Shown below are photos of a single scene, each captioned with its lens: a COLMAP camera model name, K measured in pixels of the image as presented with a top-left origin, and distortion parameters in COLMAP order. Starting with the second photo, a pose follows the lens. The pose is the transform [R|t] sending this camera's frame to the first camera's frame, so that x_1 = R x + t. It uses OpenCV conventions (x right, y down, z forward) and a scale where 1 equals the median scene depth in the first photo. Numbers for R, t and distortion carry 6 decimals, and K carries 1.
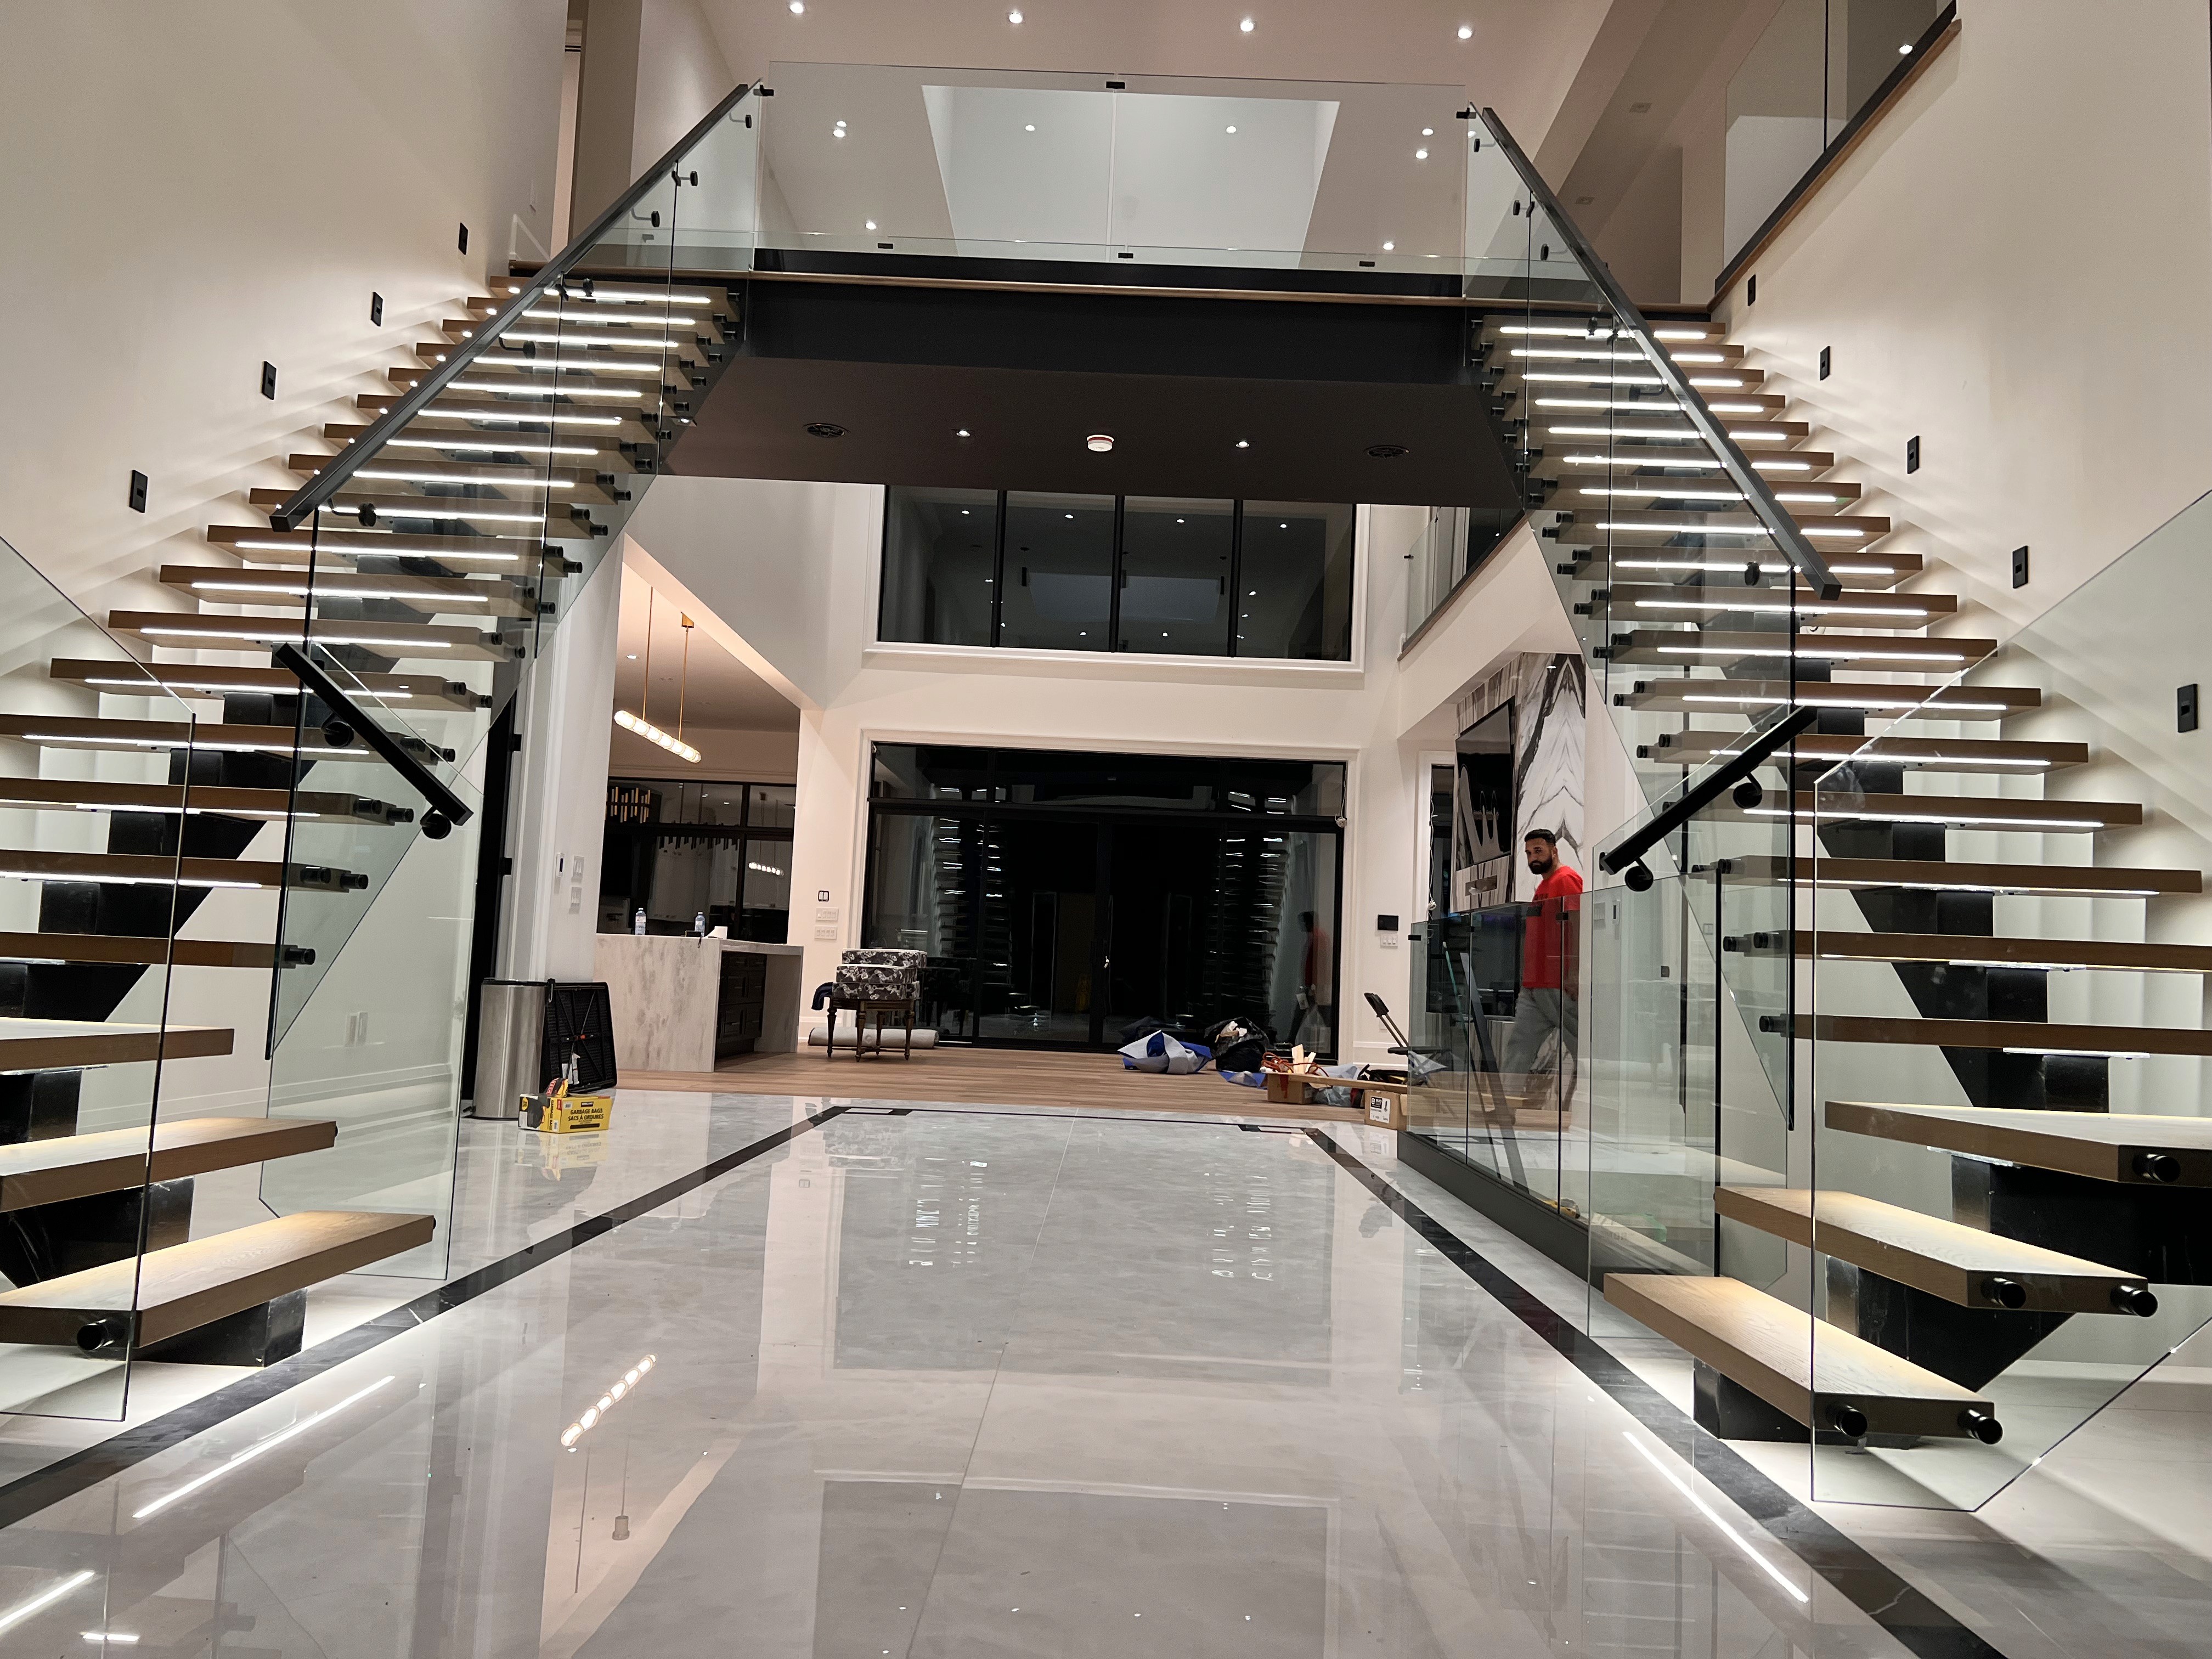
lens RADIAL K [[1661.0, 0, 1108.5], [0, 1661.0, 825.1], [0, 0, 1]] dist [0.046076, -0.059463]
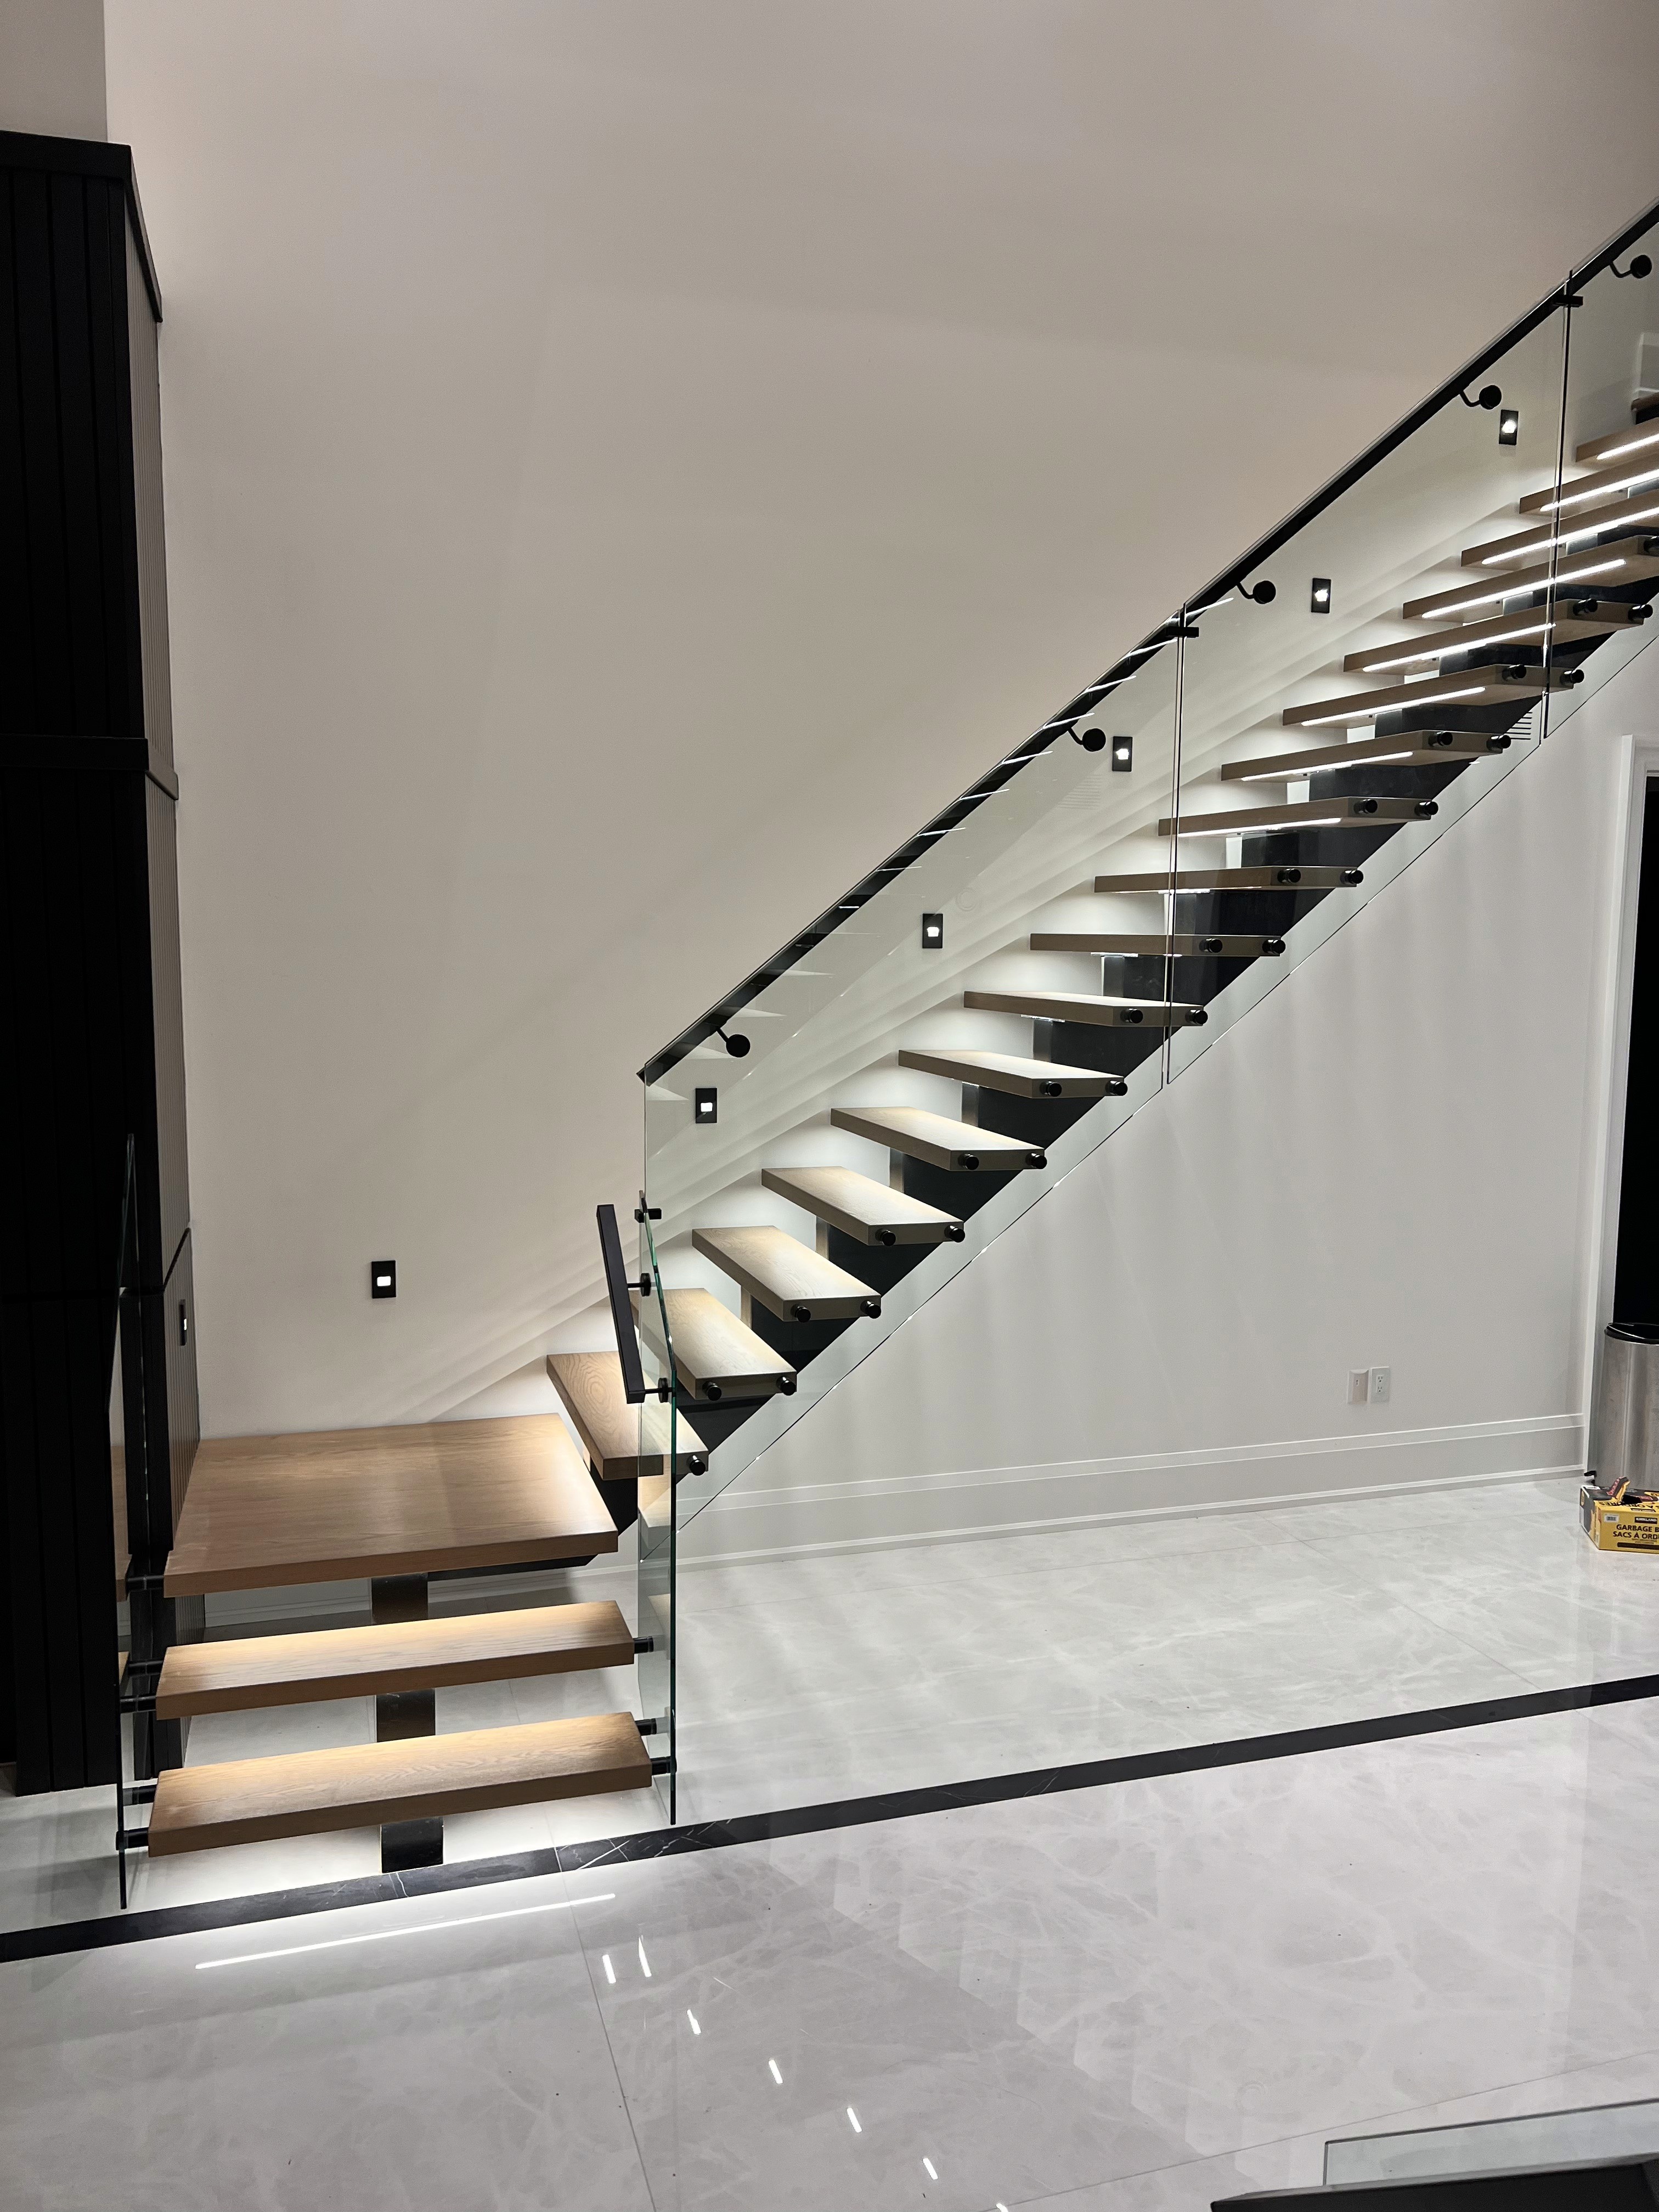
lens RADIAL K [[1661.0, 0, 832.6], [0, 1661.0, 1106.9], [0, 0, 1]] dist [0.046076, -0.059463]
pose [[0.300245, 0.058231, -0.952083, 0.193989], [0.095130, 0.991331, 0.090631, -0.083260], [0.949107, -0.117783, 0.292102, 0.266293]]
